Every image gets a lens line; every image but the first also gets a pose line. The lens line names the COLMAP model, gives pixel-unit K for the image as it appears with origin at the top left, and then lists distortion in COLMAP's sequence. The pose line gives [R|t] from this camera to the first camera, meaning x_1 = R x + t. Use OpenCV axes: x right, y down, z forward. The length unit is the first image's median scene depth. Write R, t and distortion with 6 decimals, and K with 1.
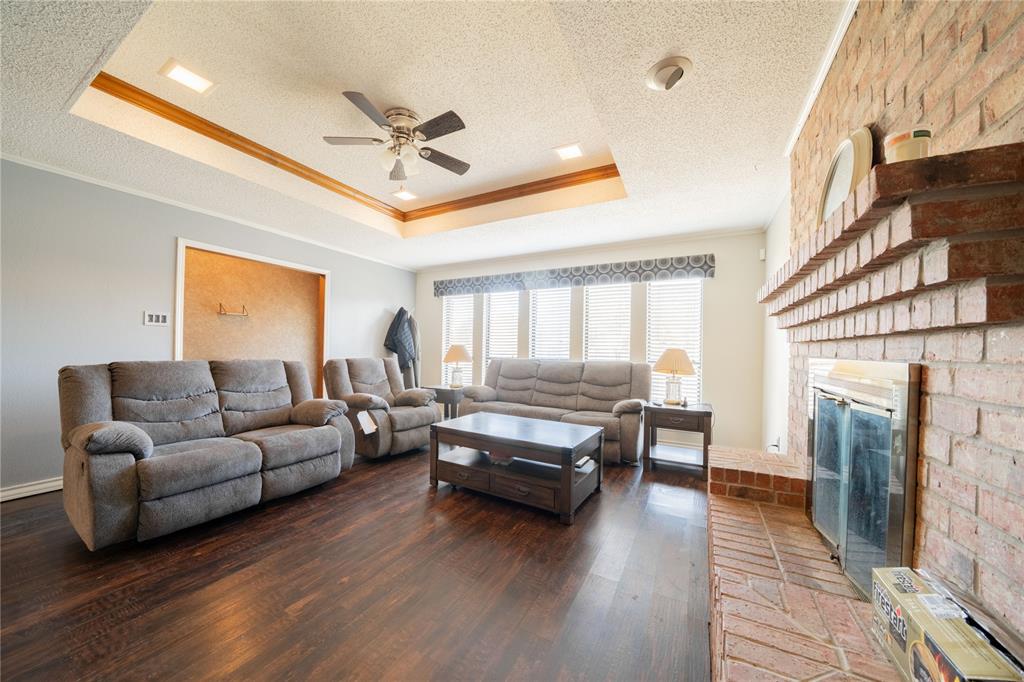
lens RADIAL K [[352.3, 0, 508.5], [0, 352.3, 348.5], [0, 0, 1]] dist [-0.007965, 0.000021]
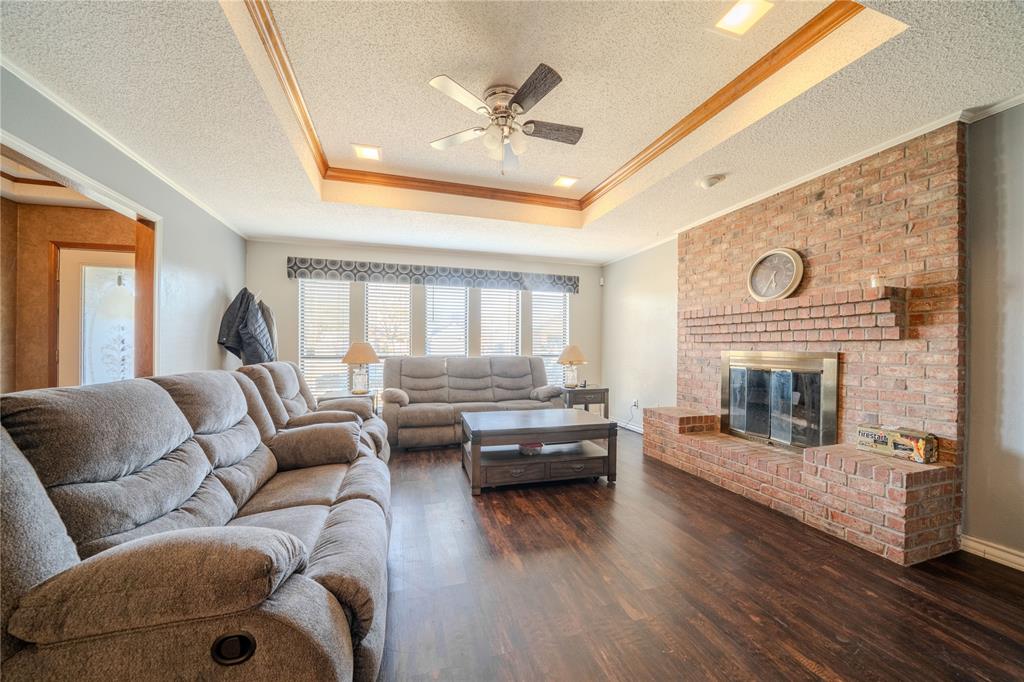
lens RADIAL K [[352.3, 0, 502.4], [0, 352.3, 334.2], [0, 0, 1]] dist [-0.007965, 0.000021]
pose [[0.709023, 0.019463, 0.704917, -0.538077], [0.011221, 0.999181, -0.038874, 0.009149], [-0.705096, 0.035472, 0.708224, 0.200489]]
